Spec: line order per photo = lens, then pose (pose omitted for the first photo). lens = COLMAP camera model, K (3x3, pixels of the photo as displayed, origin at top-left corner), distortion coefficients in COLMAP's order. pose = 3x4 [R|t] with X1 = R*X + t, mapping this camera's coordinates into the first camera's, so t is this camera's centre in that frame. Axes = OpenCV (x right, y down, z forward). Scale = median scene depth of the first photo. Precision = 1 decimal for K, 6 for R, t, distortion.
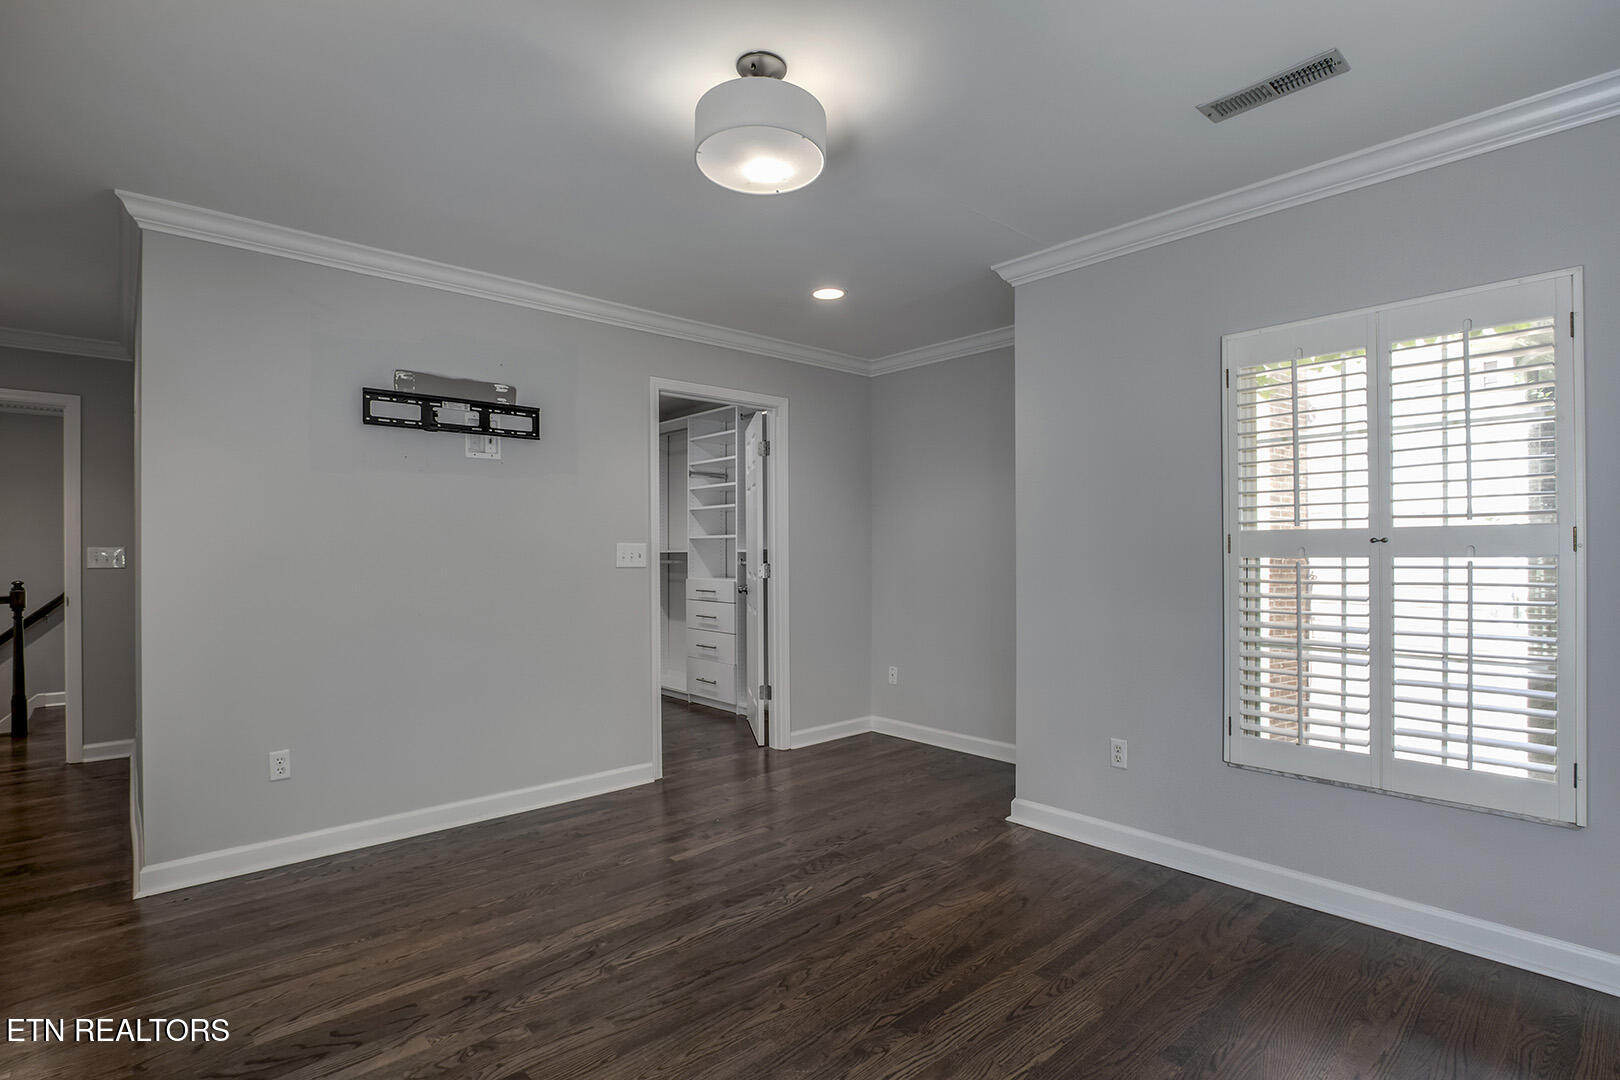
lens RADIAL K [[779.0, 0, 789.2], [0, 779.0, 549.7], [0, 0, 1]] dist [-0.024126, 0.001365]
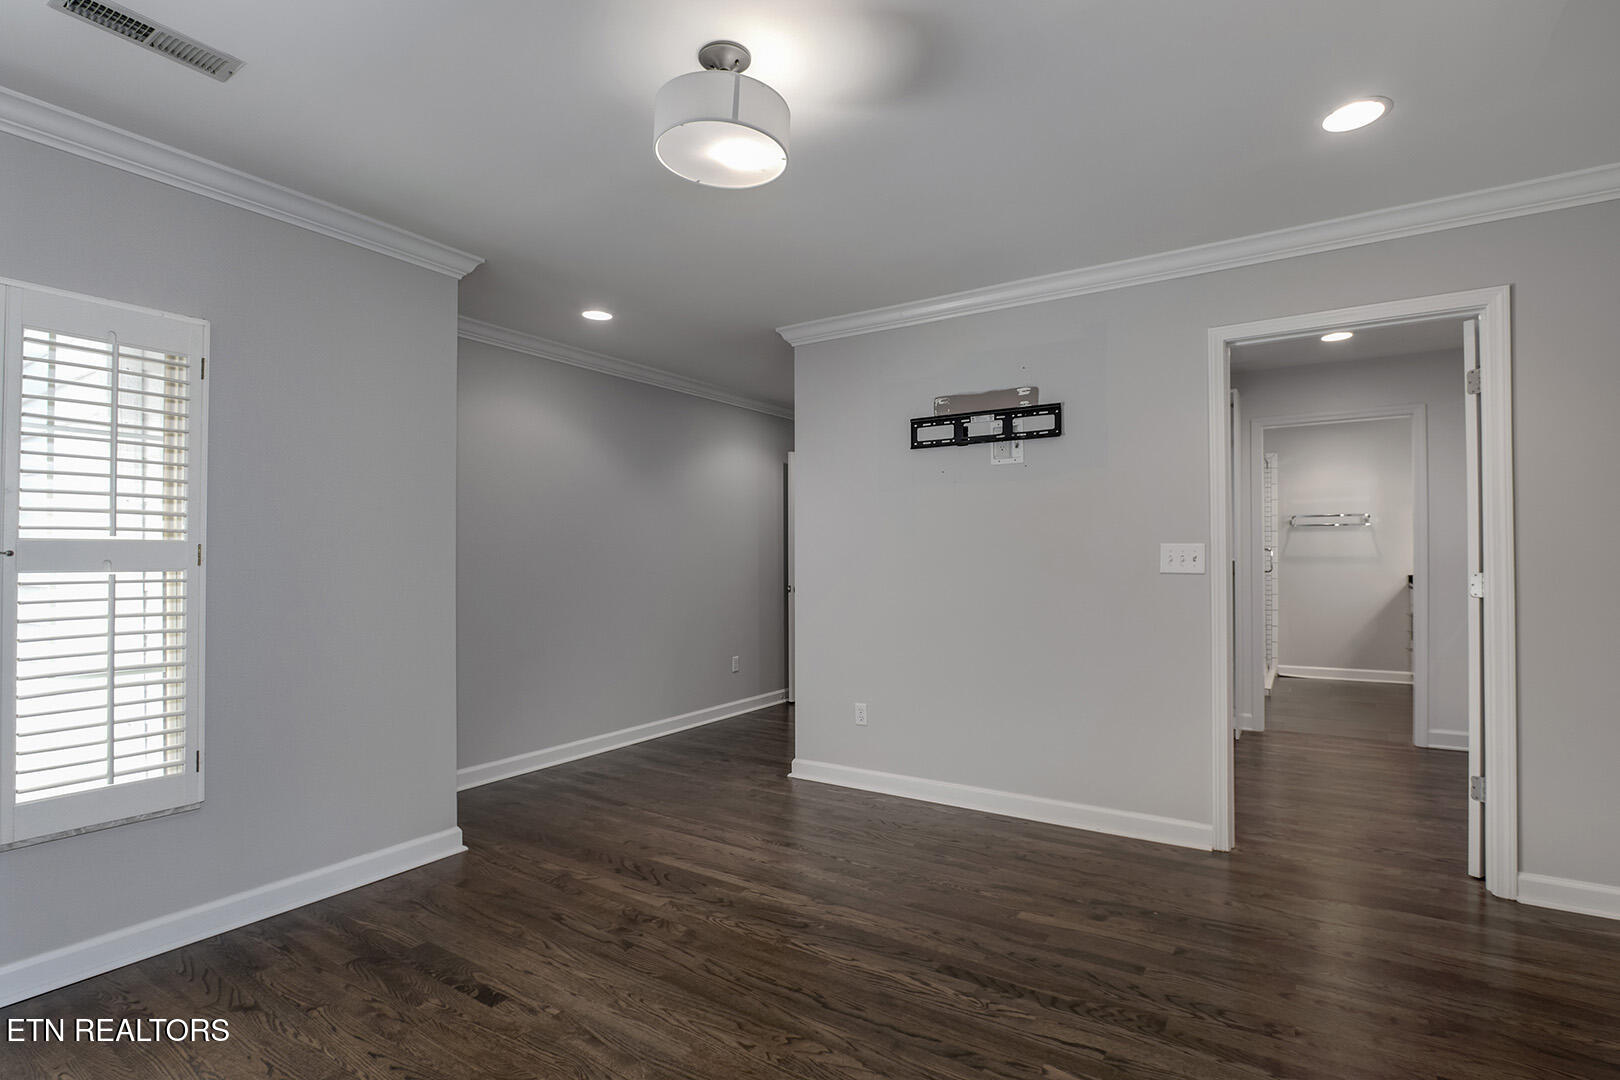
lens RADIAL K [[766.0, 0, 812.2], [0, 766.0, 551.7], [0, 0, 1]] dist [-0.022157, 0.000961]
pose [[0.273177, -0.003020, -0.961959, 0.589610], [0.005058, 0.999986, -0.001703, -0.000689], [0.961951, -0.004400, 0.273188, 0.547006]]
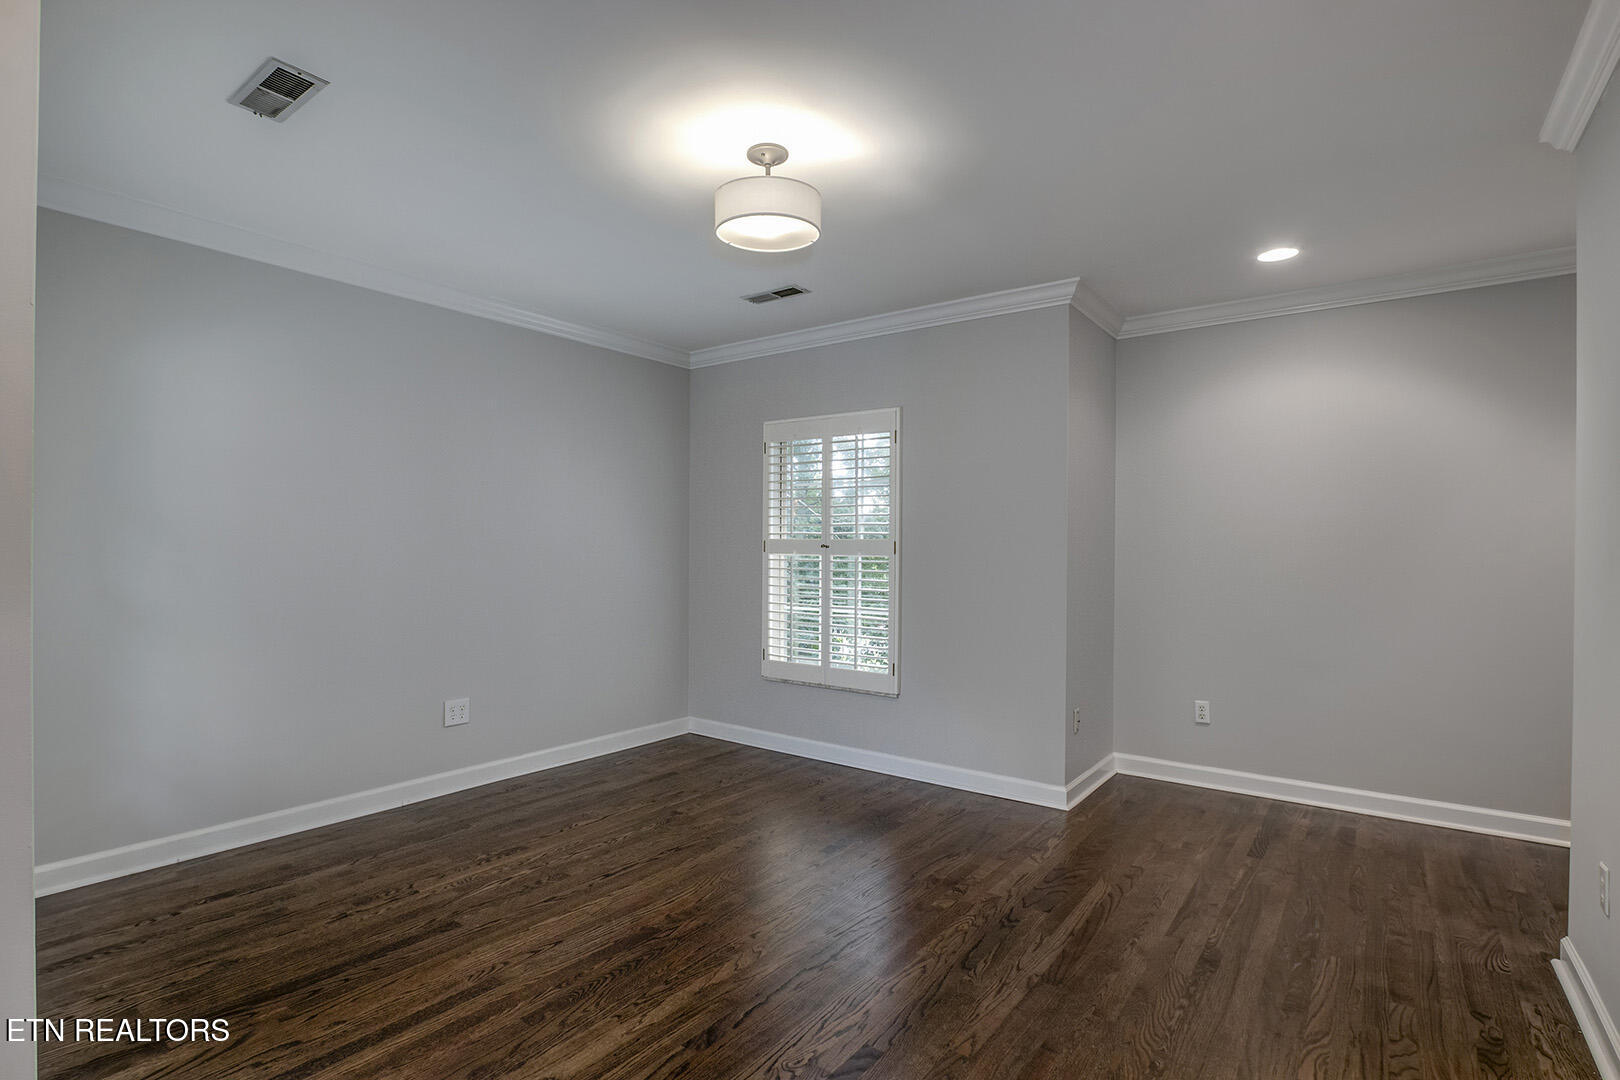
lens RADIAL K [[766.0, 0, 812.2], [0, 766.0, 551.7], [0, 0, 1]] dist [-0.022157, 0.000961]
pose [[-0.974312, -0.000194, -0.225202, 0.108578], [-0.000198, 1.000000, -0.000006, 0.004587], [0.225202, 0.000038, -0.974312, 1.424003]]
